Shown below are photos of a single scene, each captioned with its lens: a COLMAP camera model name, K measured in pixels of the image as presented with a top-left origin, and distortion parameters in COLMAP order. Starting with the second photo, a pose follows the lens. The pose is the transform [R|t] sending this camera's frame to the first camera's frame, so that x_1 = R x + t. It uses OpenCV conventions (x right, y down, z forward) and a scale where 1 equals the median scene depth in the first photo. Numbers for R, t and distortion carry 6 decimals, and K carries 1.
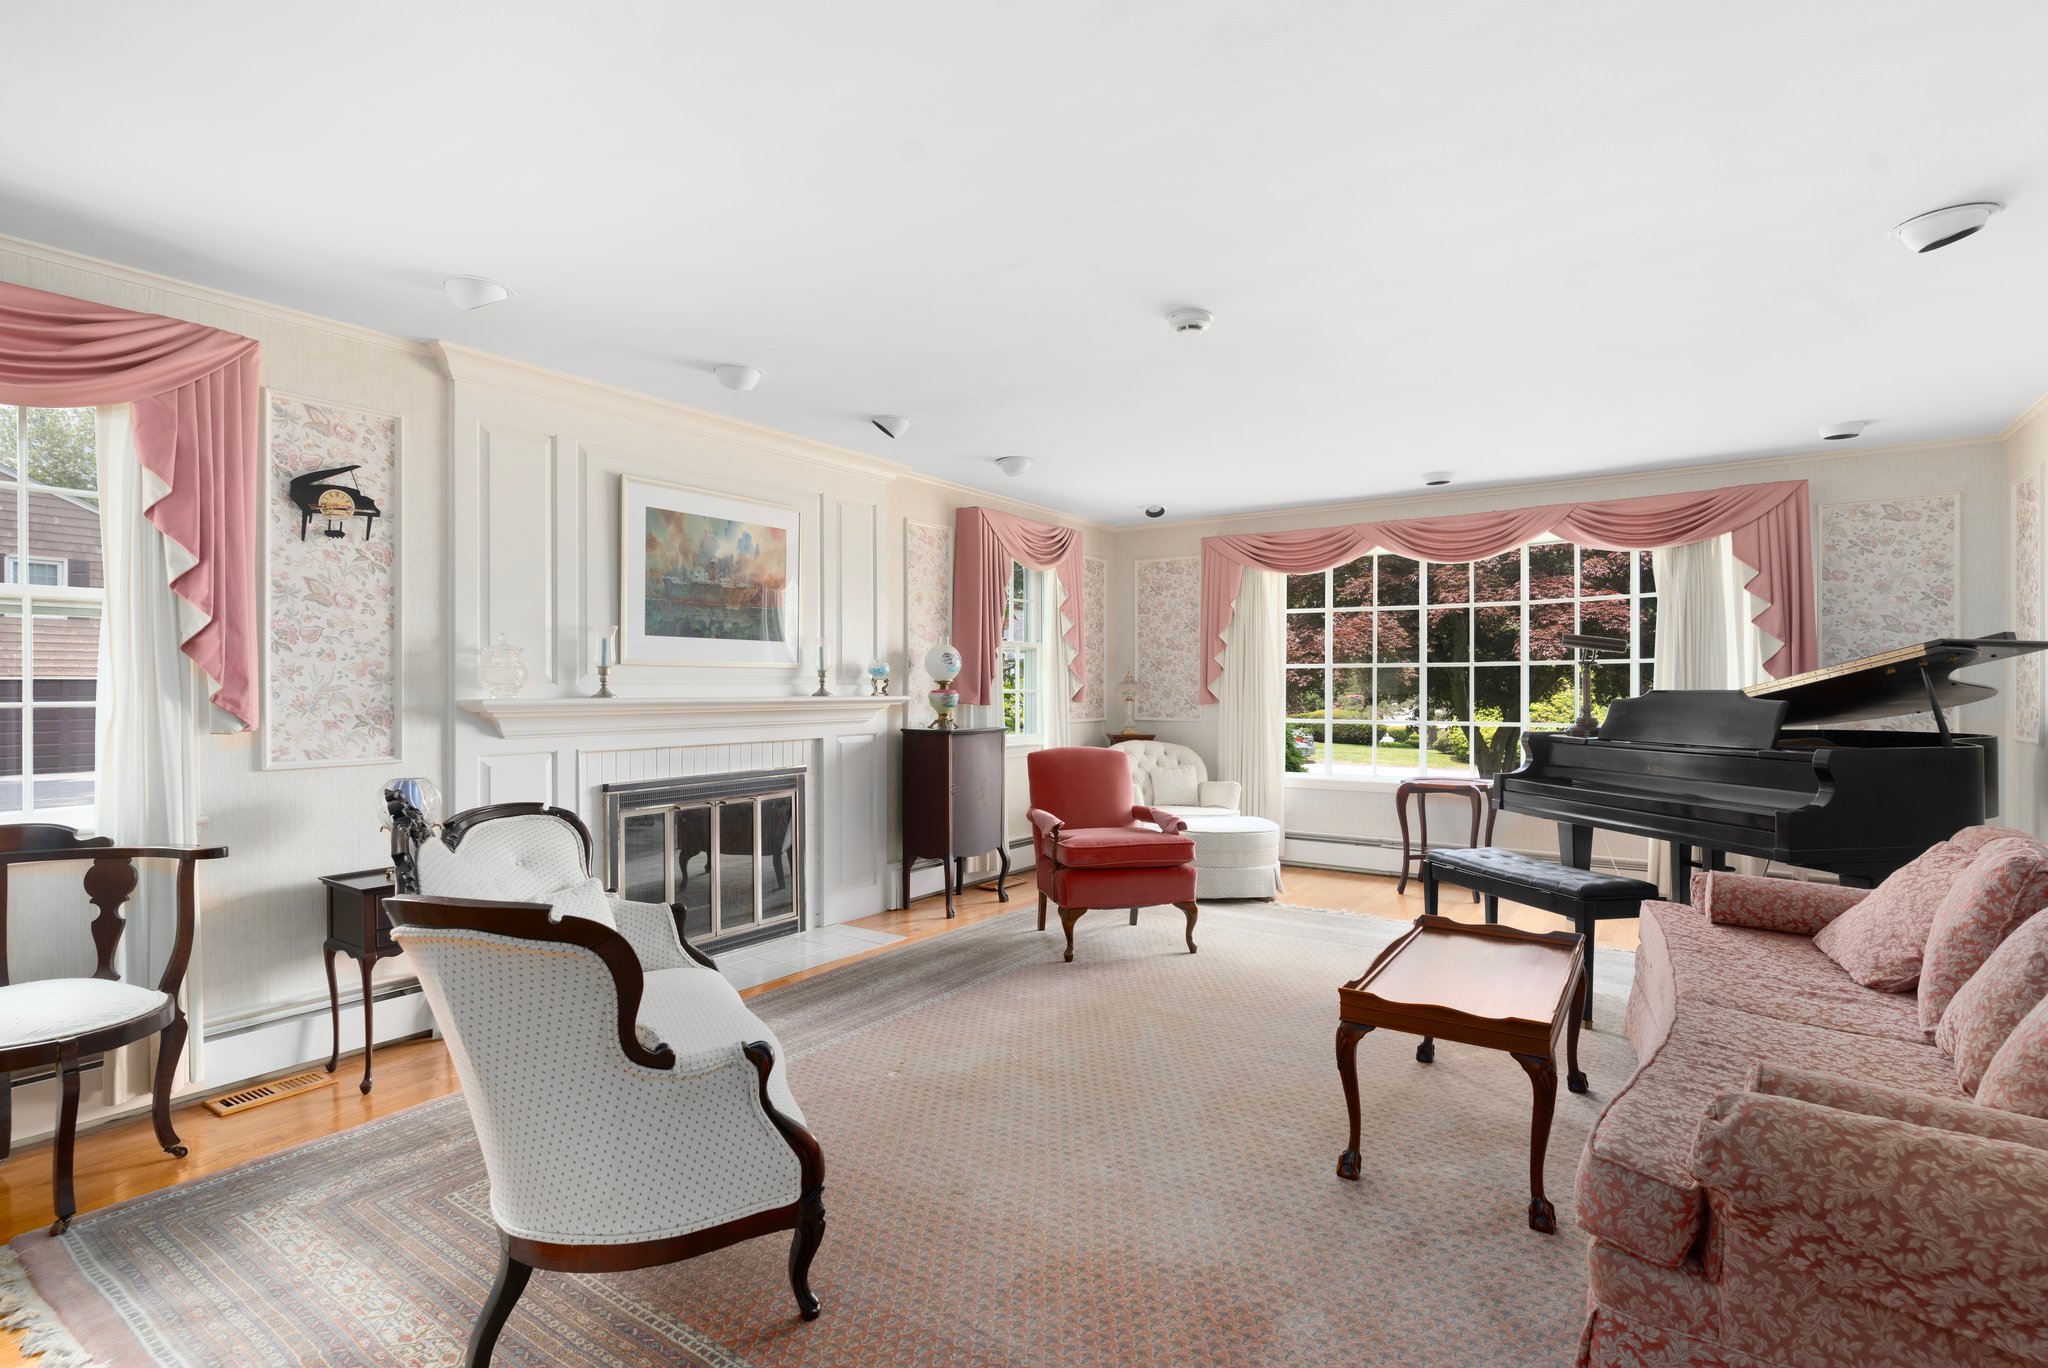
lens RADIAL K [[1014.8, 0, 1022.8], [0, 1014.8, 672.9], [0, 0, 1]] dist [0.052131, 0.000261]
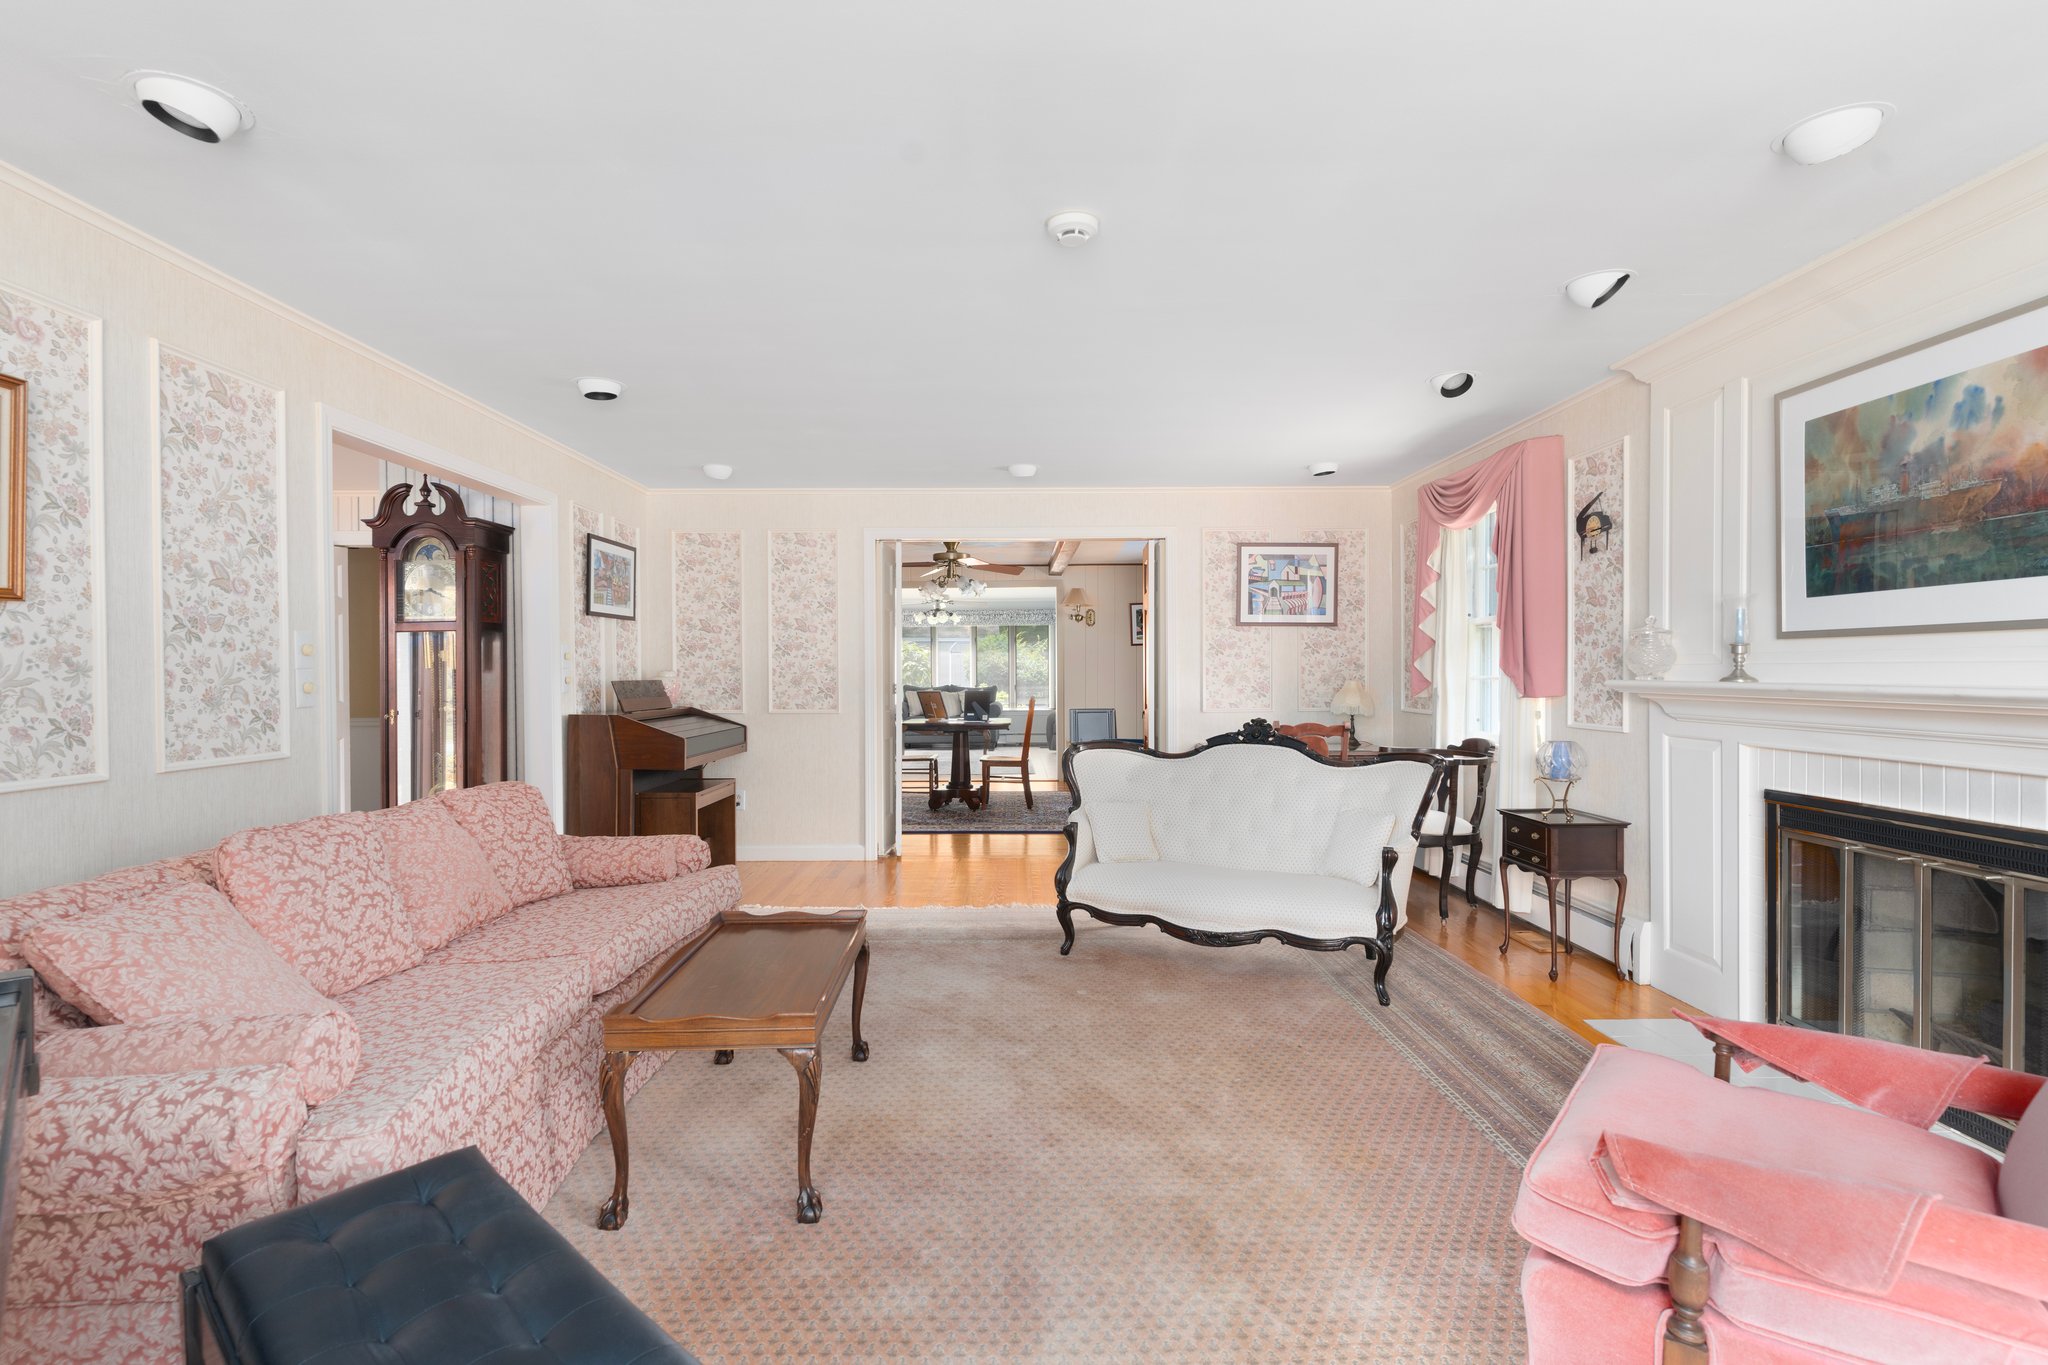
lens RADIAL K [[975.6, 0, 1013.4], [0, 975.6, 685.7], [0, 0, 1]] dist [0.000323, 0.000229]
pose [[-0.820829, 0.011544, -0.571057, 0.497717], [0.008817, 0.999933, 0.007541, 0.016417], [0.571105, 0.001155, -0.820876, 1.239327]]
